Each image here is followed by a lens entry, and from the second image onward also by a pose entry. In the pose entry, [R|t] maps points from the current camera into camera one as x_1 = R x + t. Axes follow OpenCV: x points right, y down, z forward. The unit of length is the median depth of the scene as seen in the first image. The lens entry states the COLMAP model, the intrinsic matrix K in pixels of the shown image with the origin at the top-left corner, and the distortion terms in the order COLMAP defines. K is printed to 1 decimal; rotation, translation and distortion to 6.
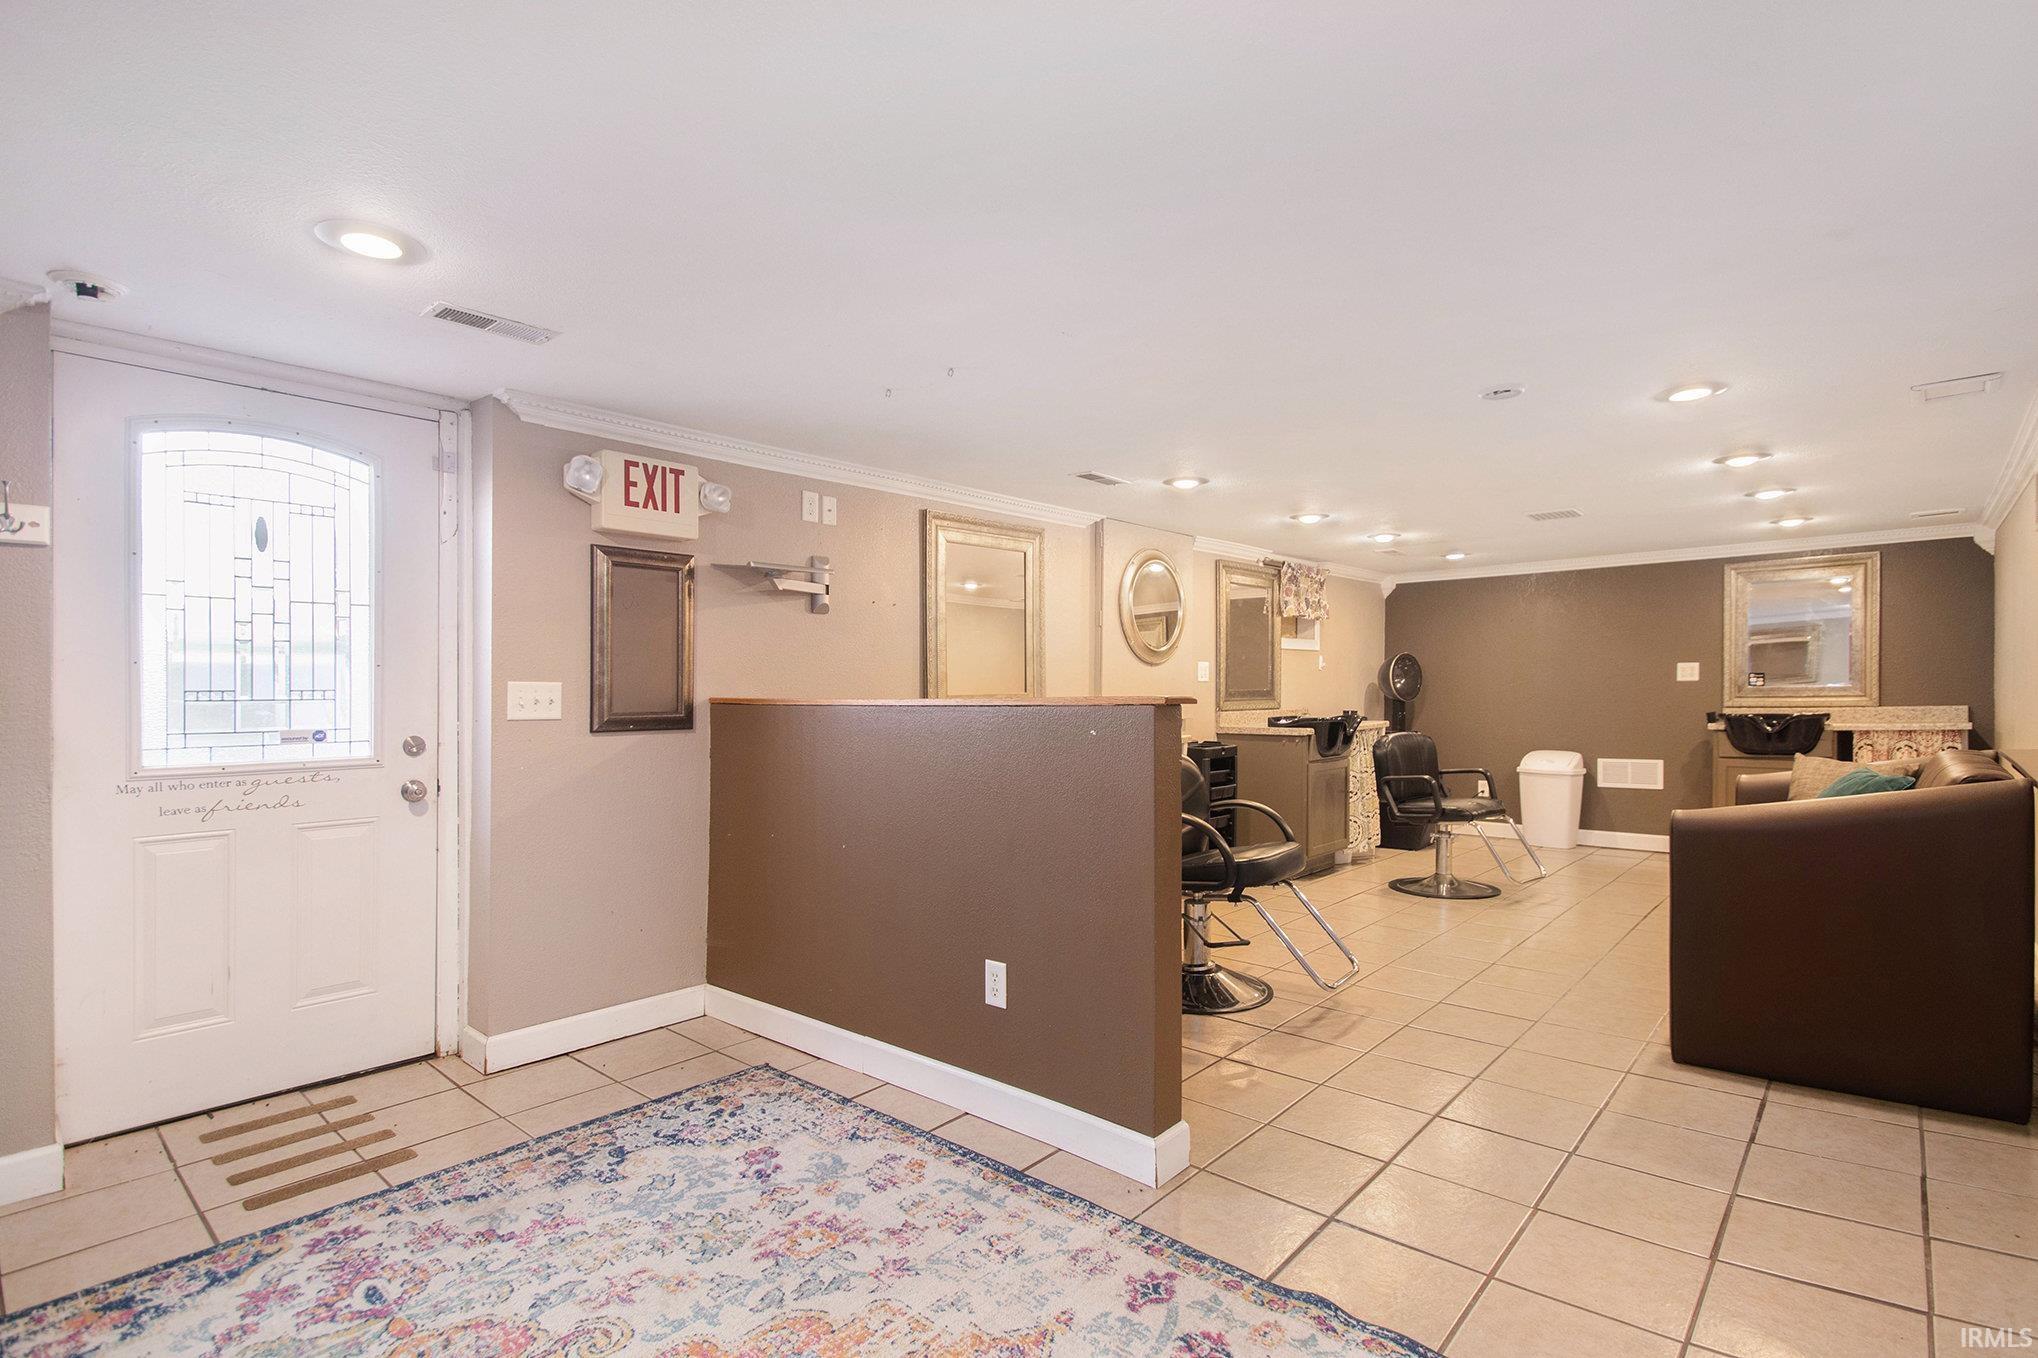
lens RADIAL K [[982.1, 0, 1016.1], [0, 982.1, 686.5], [0, 0, 1]] dist [0.004405, 0.000348]
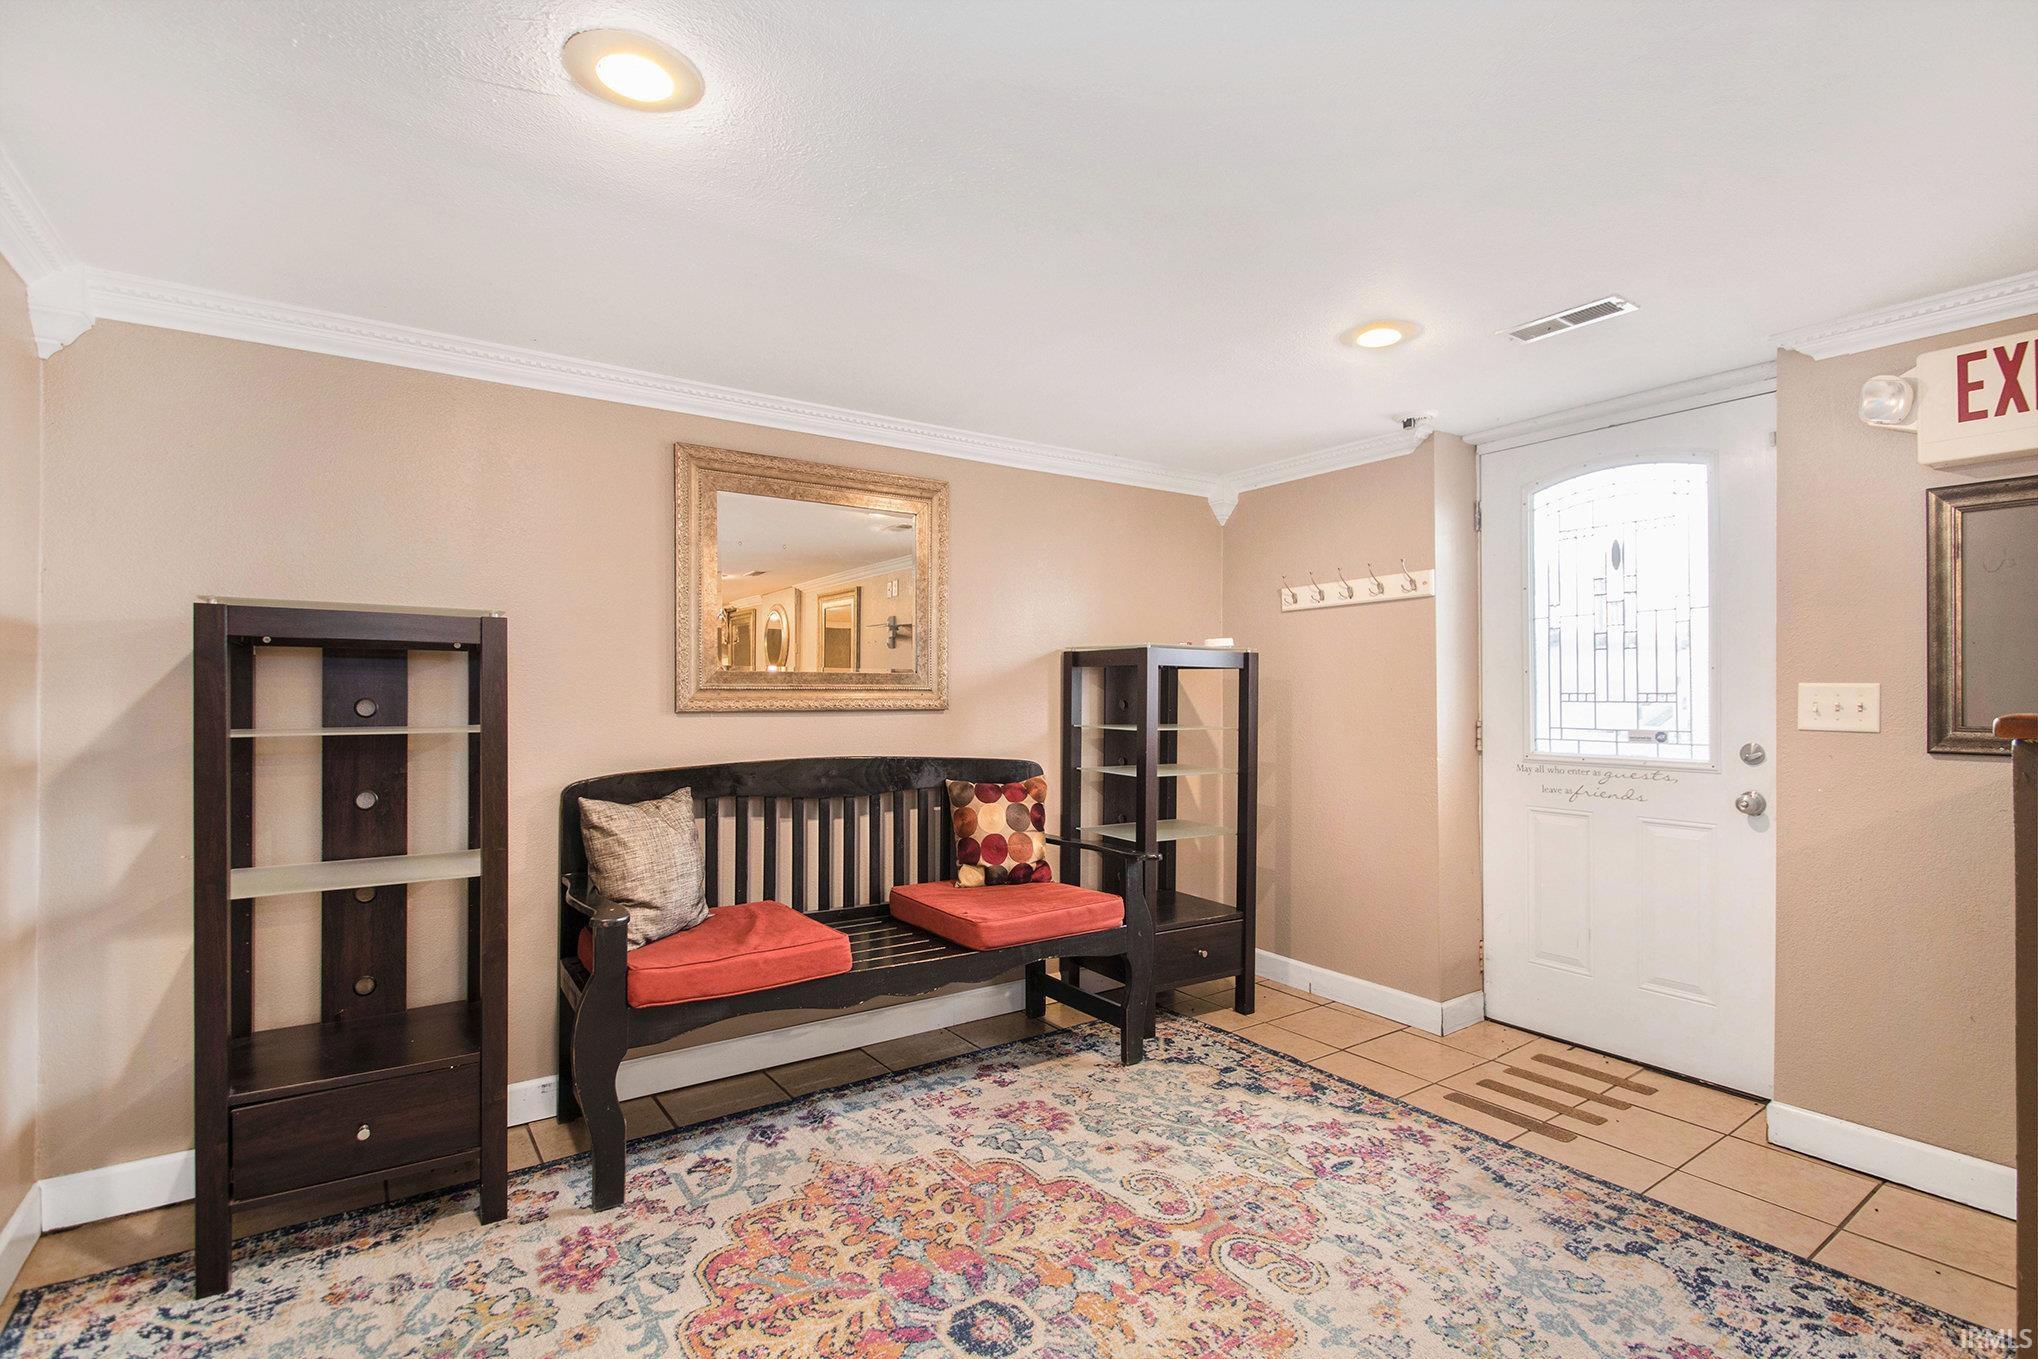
lens RADIAL K [[925.3, 0, 1012.8], [0, 925.3, 682.9], [0, 0, 1]] dist [-0.012164, -0.001529]
pose [[-0.224504, -0.008896, -0.974433, 0.434196], [0.001653, 0.999953, -0.009509, 0.001425], [0.974472, -0.003746, -0.224479, 0.602314]]
